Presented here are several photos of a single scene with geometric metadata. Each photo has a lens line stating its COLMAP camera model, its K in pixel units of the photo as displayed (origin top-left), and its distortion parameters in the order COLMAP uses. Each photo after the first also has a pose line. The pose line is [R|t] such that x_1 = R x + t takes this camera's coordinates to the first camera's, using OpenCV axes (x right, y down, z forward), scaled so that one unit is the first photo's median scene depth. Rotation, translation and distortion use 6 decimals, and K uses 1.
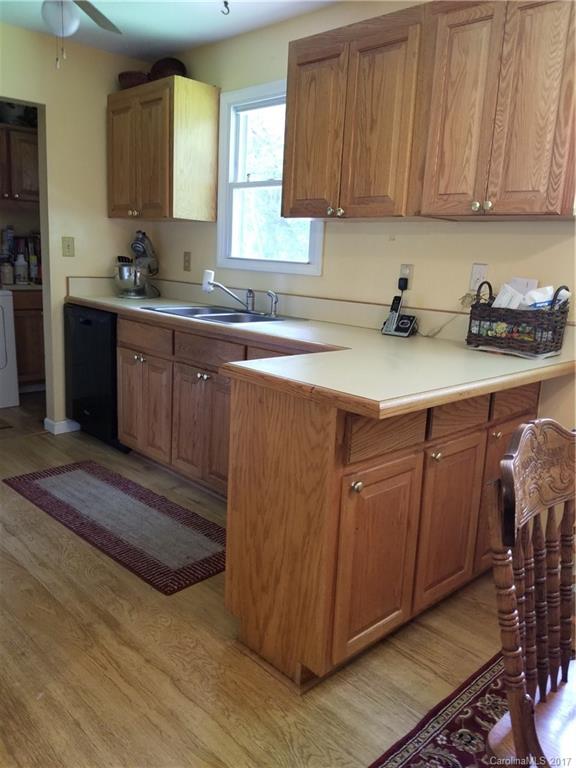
lens RADIAL K [[611.5, 0, 284.3], [0, 611.5, 385.3], [0, 0, 1]] dist [0.065602, -0.128363]
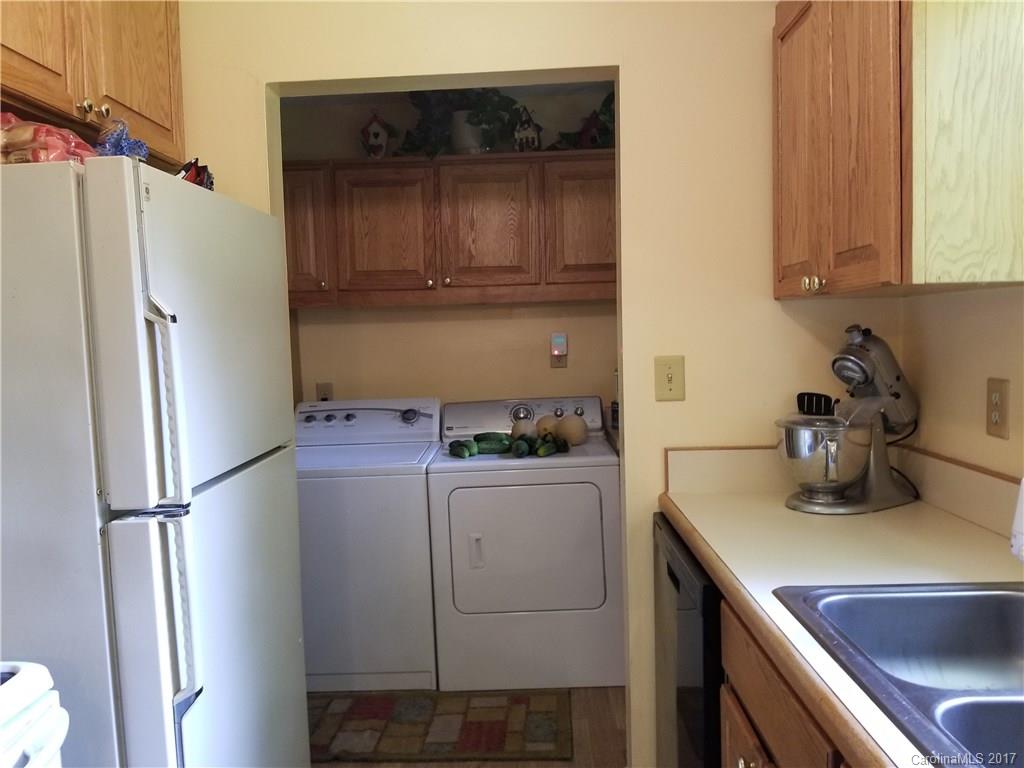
lens RADIAL K [[815.3, 0, 511.4], [0, 815.3, 389.3], [0, 0, 1]] dist [0.065602, -0.128363]
pose [[0.699753, -0.017319, -0.714175, -0.028704], [-0.093142, 0.988961, -0.115243, -0.137741], [0.708287, 0.147161, 0.690415, 0.521101]]
